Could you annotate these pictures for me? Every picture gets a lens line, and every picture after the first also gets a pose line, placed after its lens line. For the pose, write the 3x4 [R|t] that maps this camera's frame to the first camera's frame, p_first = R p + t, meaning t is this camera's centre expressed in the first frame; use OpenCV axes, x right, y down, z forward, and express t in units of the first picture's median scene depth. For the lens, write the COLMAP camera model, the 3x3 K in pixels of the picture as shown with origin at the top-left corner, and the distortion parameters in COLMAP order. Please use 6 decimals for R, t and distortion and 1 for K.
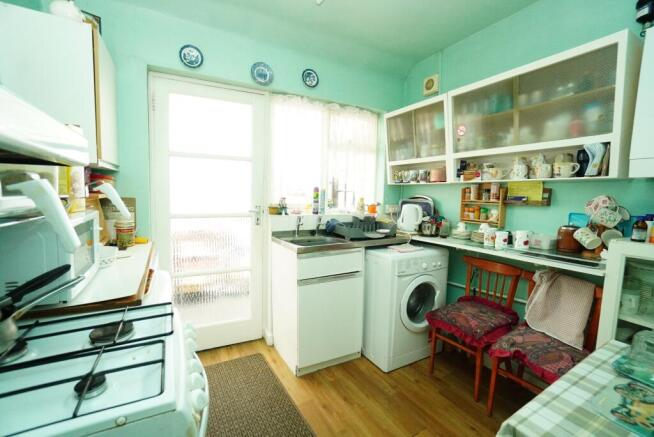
lens RADIAL K [[287.6, 0, 322.3], [0, 287.6, 220.3], [0, 0, 1]] dist [-0.055109, 0.015296]
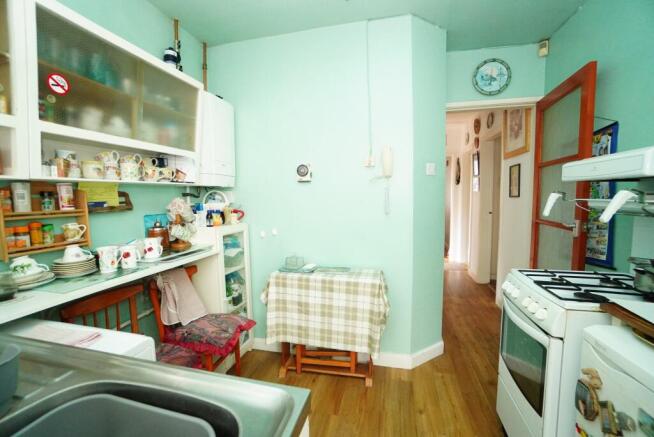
lens RADIAL K [[287.6, 0, 322.3], [0, 287.6, 220.3], [0, 0, 1]] dist [-0.055109, 0.015296]
pose [[-0.740613, -0.066919, 0.668591, -0.272067], [0.061848, 0.984015, 0.167000, -0.127177], [-0.669079, 0.165034, -0.724636, 1.174769]]
